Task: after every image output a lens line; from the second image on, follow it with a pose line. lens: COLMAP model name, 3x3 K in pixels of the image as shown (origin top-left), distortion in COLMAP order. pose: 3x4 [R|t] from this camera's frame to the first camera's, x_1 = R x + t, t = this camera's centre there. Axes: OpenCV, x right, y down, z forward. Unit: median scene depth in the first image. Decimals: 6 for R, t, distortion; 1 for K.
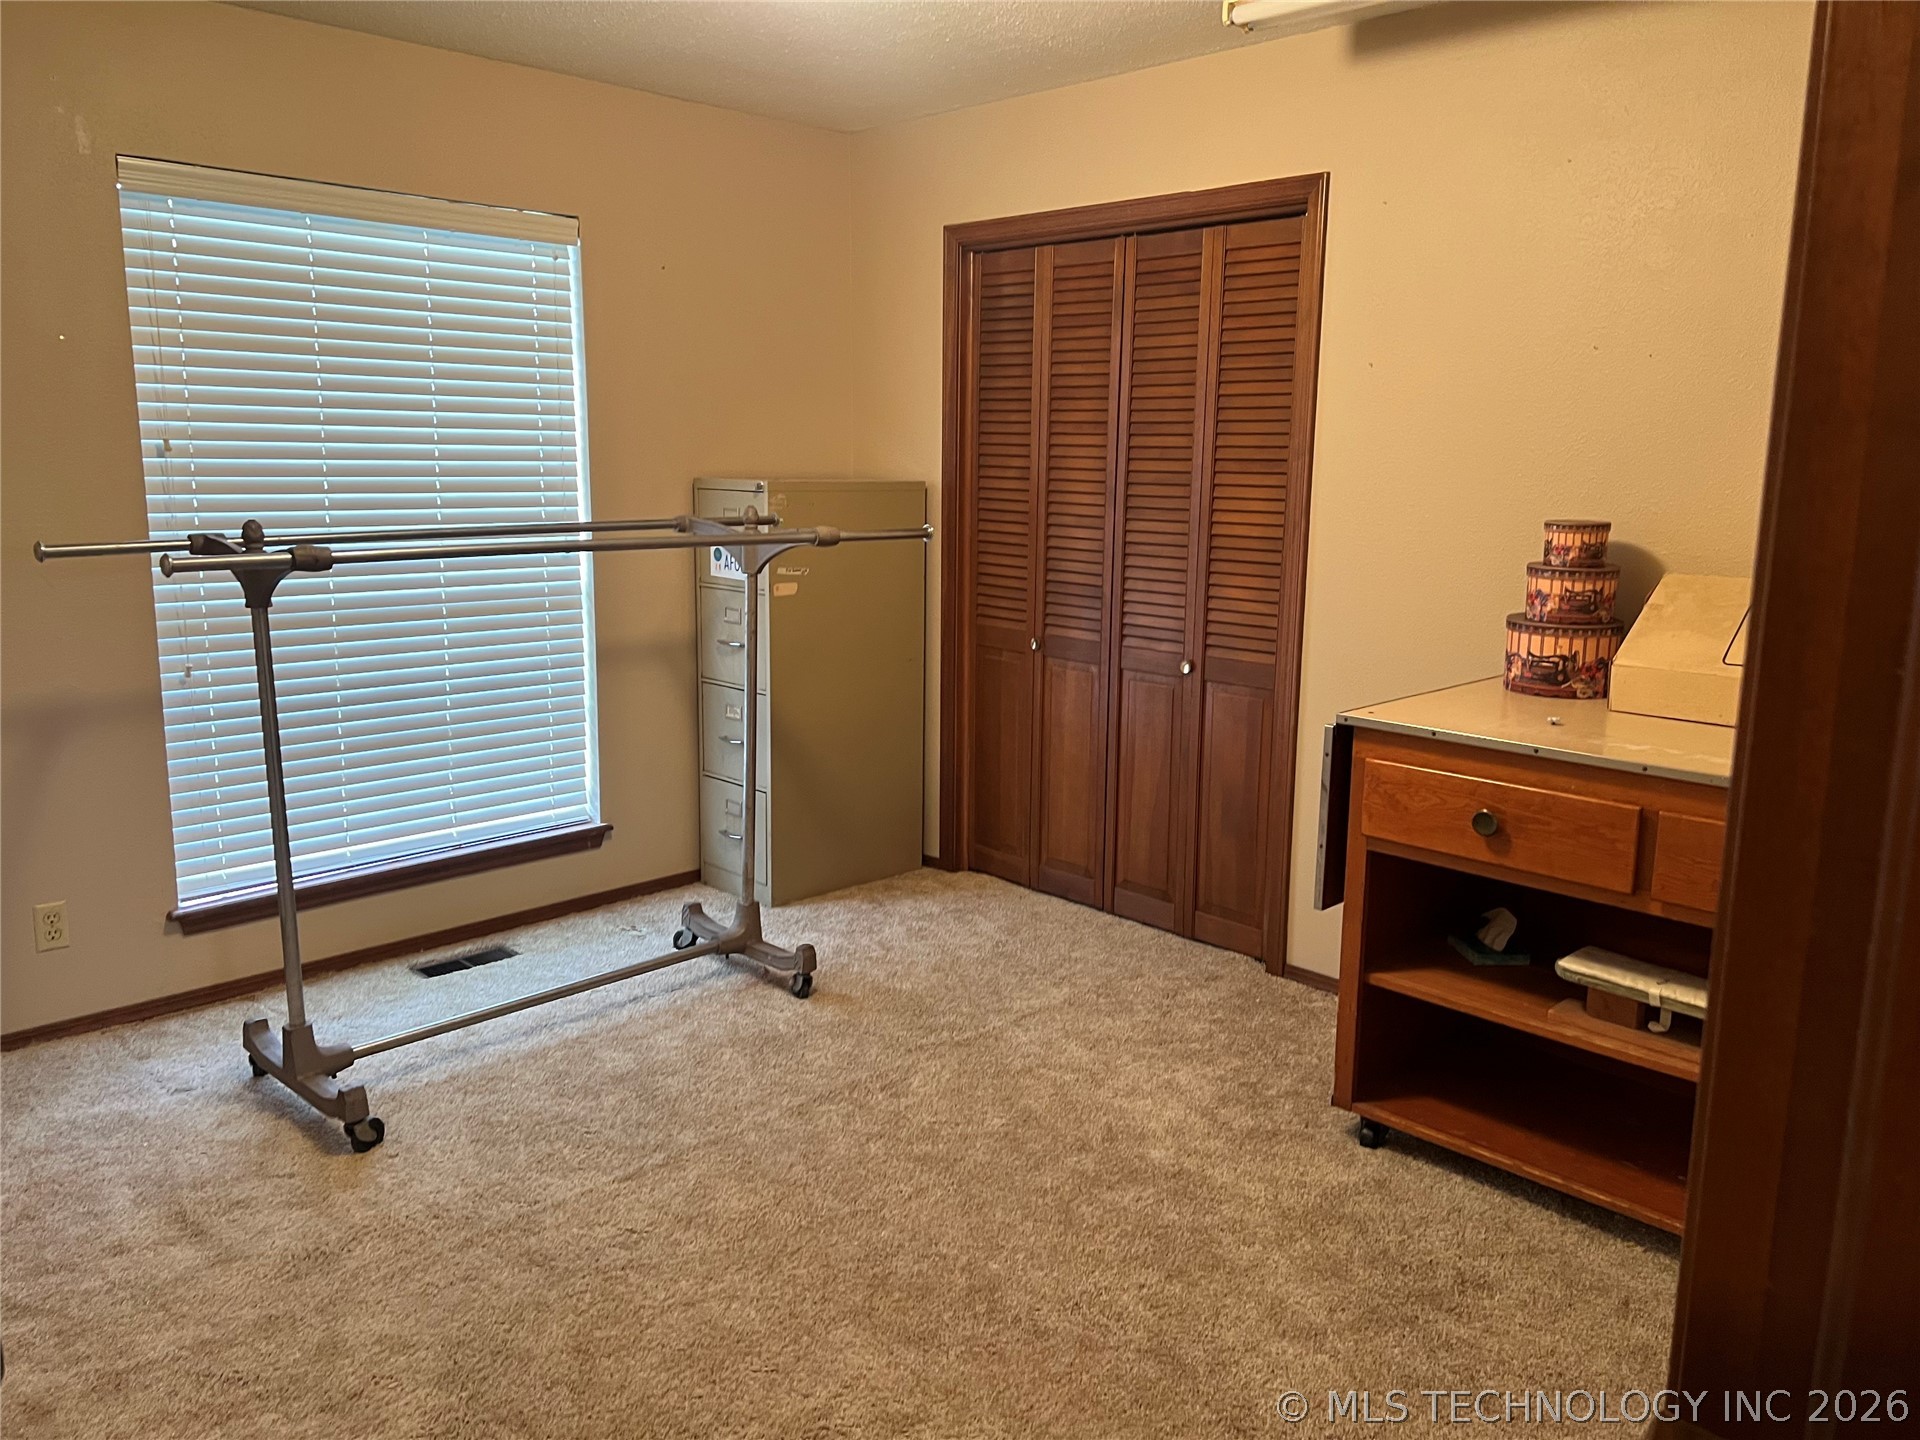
lens RADIAL K [[1444.6, 0, 958.9], [0, 1444.6, 707.3], [0, 0, 1]] dist [0.056724, -0.070414]
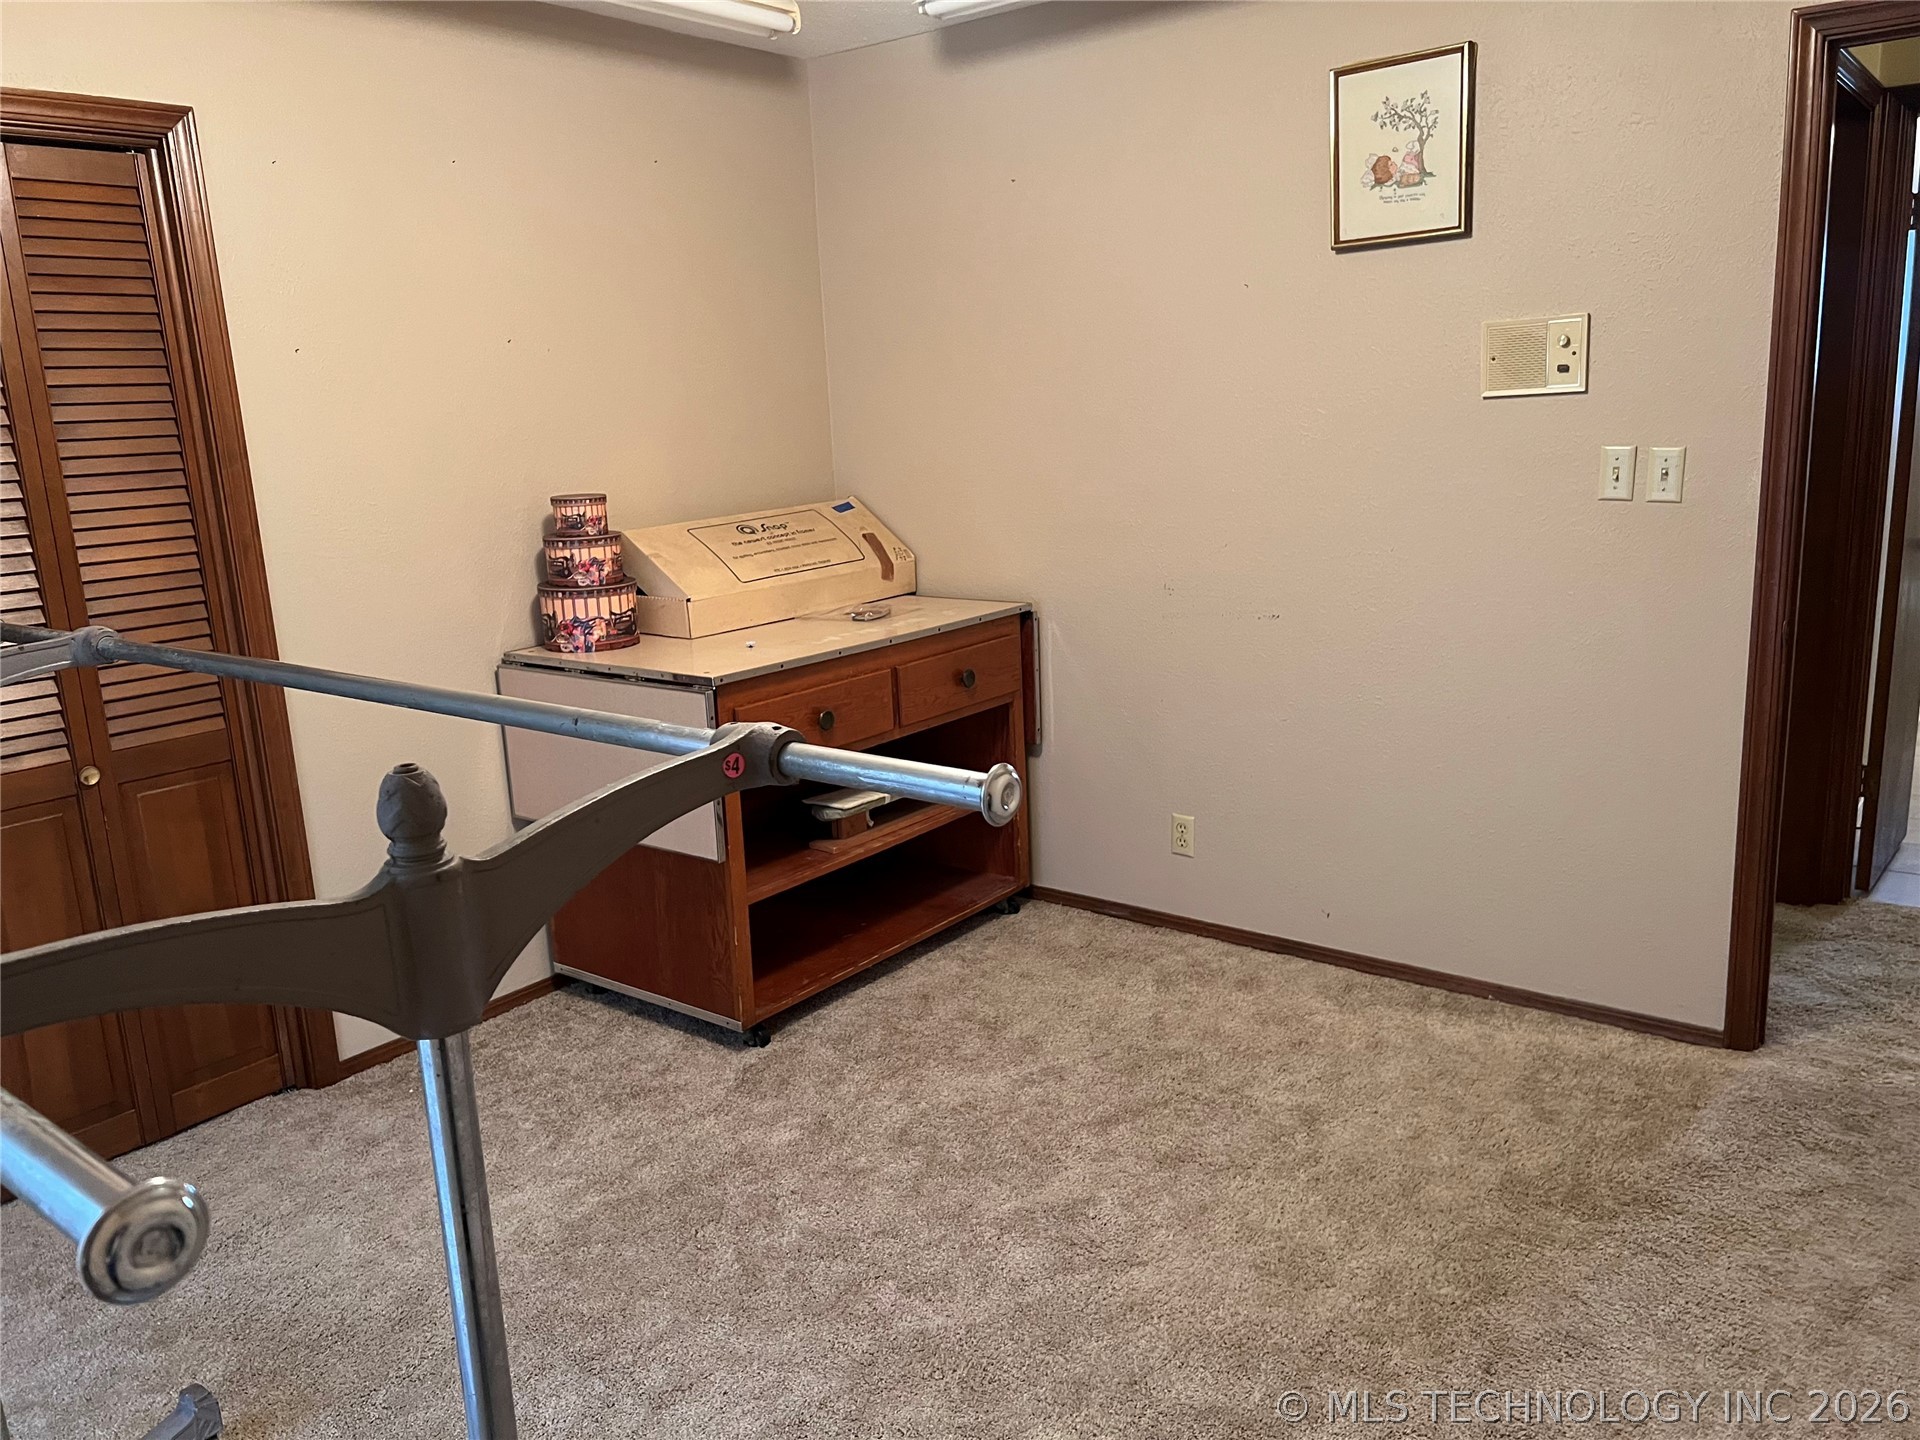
lens RADIAL K [[1444.6, 0, 957.7], [0, 1444.6, 725.2], [0, 0, 1]] dist [0.056724, -0.070414]
pose [[-0.127717, -0.221131, 0.966845, -0.750272], [0.223052, 0.943452, 0.245246, -0.171010], [-0.966404, 0.246979, -0.071172, 0.841006]]
